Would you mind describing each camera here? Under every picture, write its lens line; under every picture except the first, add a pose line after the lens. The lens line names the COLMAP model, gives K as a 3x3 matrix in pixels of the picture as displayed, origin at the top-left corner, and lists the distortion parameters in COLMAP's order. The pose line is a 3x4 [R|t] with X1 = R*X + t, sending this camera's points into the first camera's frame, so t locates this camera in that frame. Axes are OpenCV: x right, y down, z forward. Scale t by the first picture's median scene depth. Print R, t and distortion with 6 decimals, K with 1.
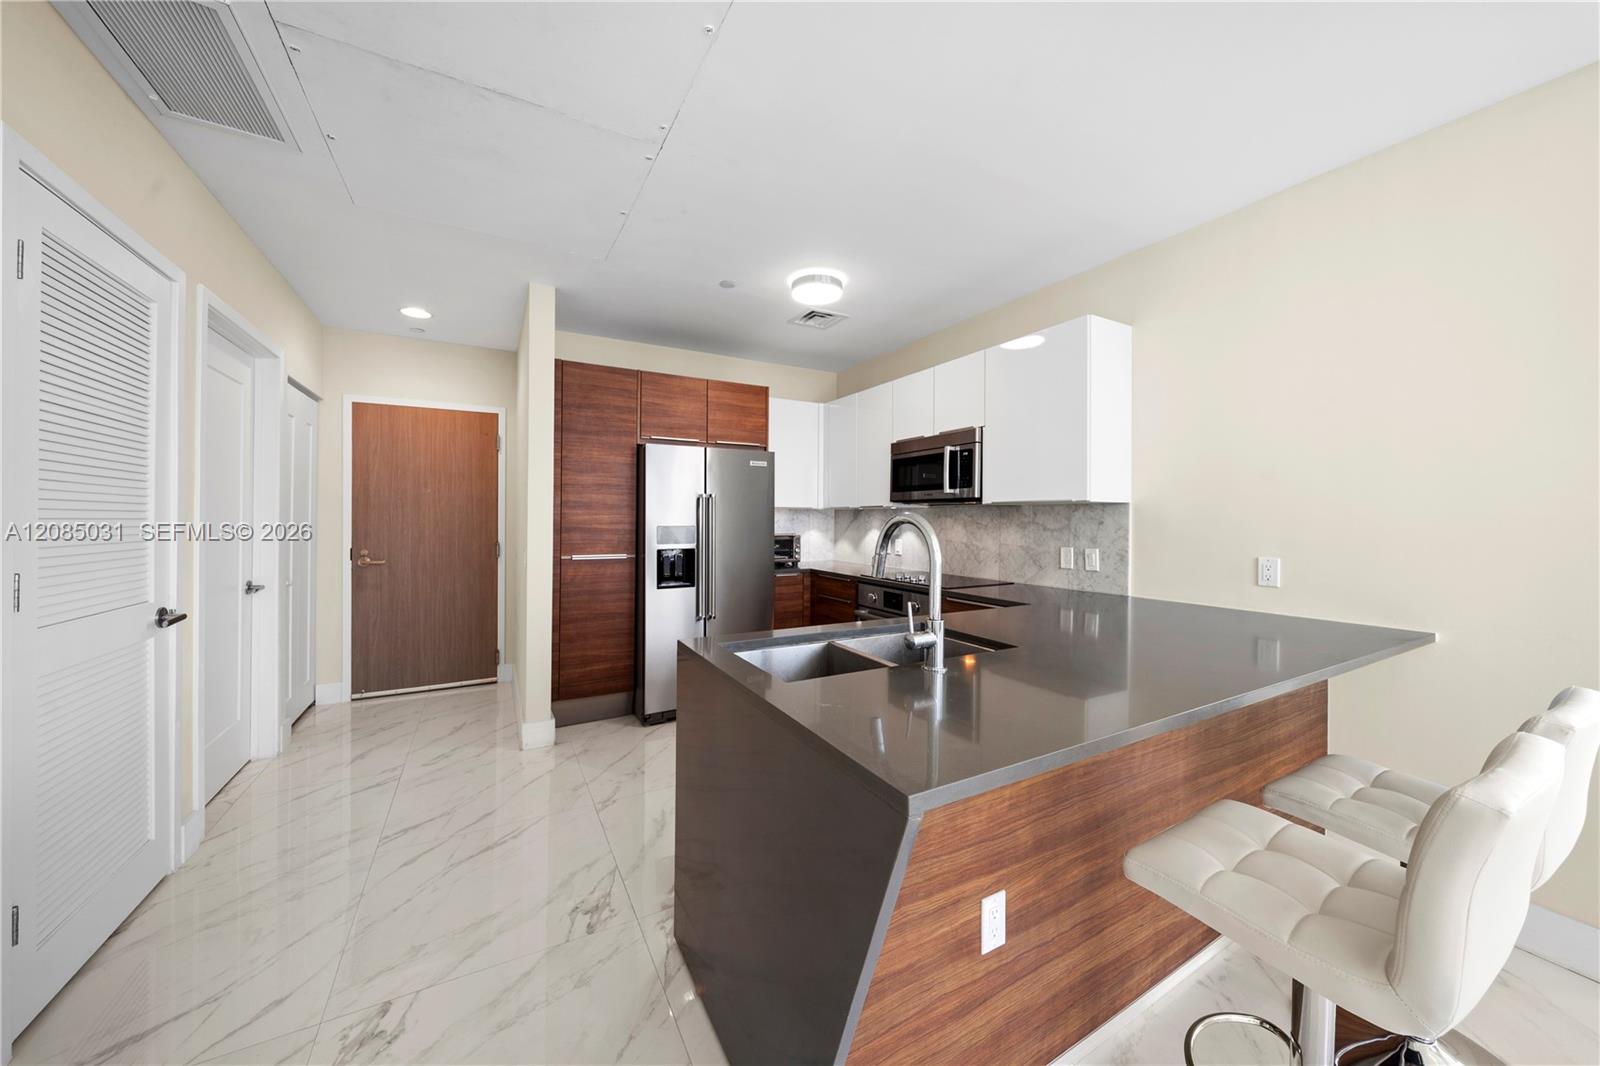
lens RADIAL K [[549.8, 0, 795.4], [0, 549.8, 523.5], [0, 0, 1]] dist [-0.000778, -0.000016]
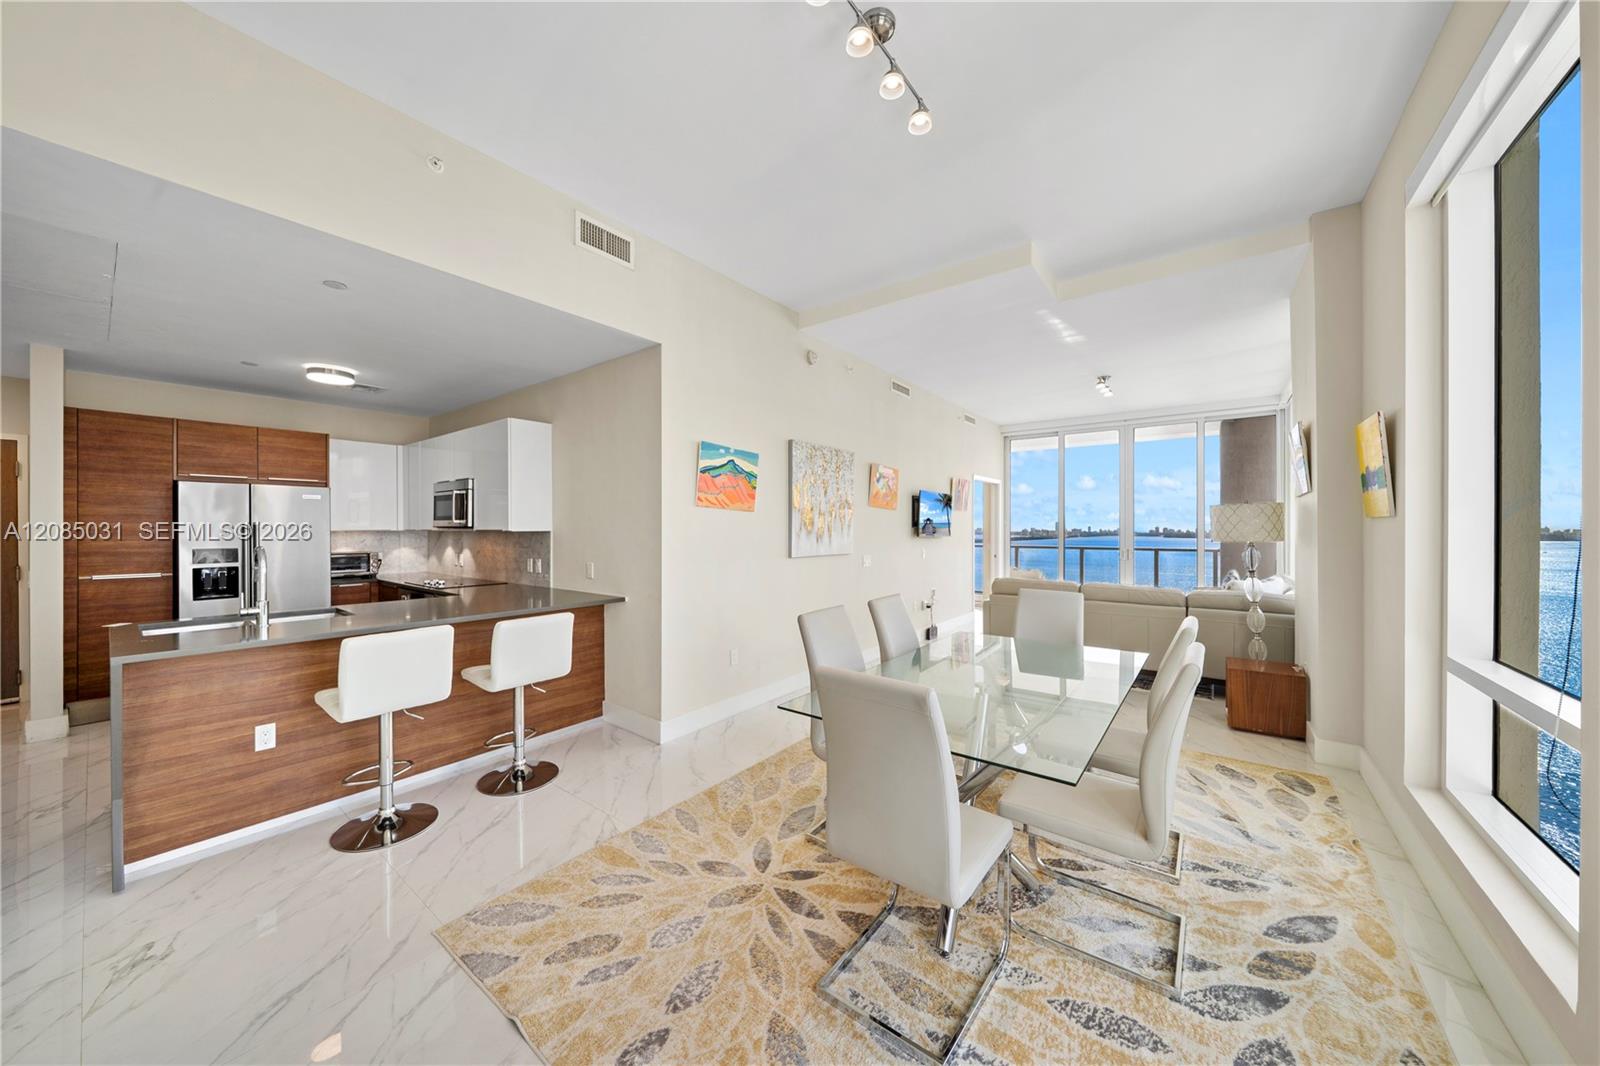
lens RADIAL K [[543.9, 0, 800.0], [0, 543.9, 533.0], [0, 0, 1]] dist [-0.009965, 0.000072]
pose [[0.917383, -0.008184, 0.397922, 0.516990], [0.007620, 0.999966, 0.002998, -0.024559], [-0.397933, 0.000282, 0.917414, -0.633431]]
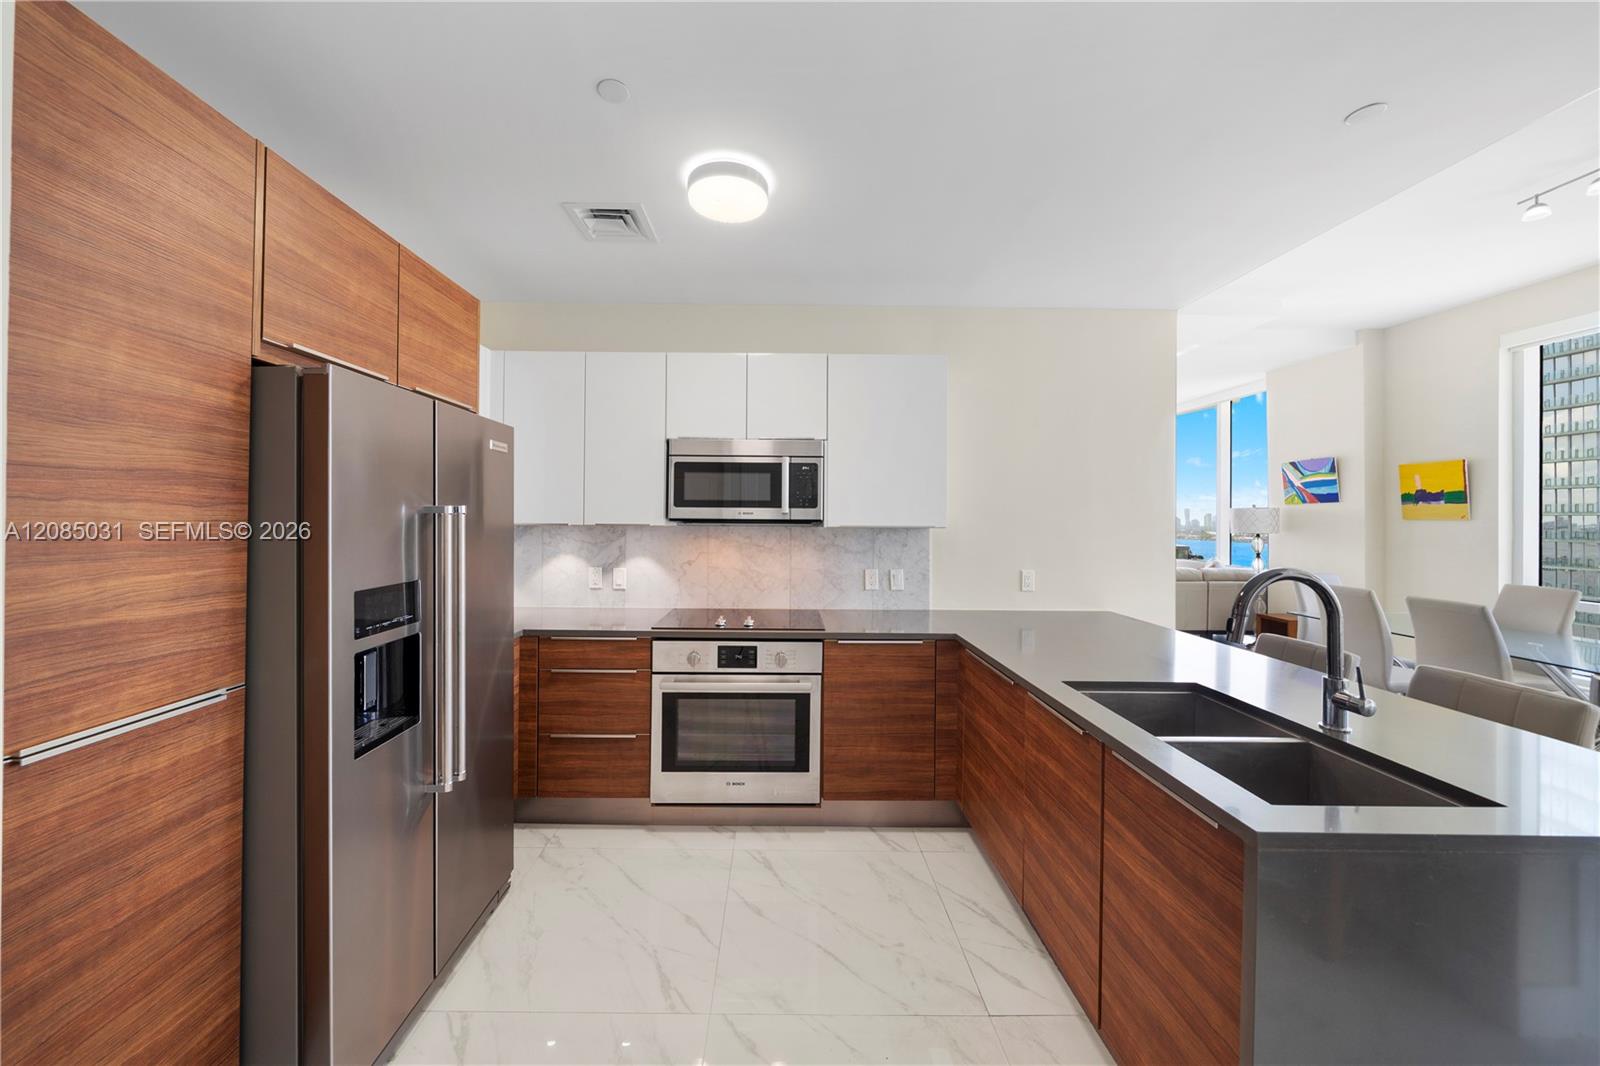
lens RADIAL K [[568.3, 0, 768.0], [0, 568.3, 521.4], [0, 0, 1]] dist [-0.000379, 0.000032]
pose [[0.491028, -0.006133, 0.871122, -0.460179], [0.001026, 0.999979, 0.006462, -0.046466], [-0.871143, -0.002279, 0.491023, 0.575128]]
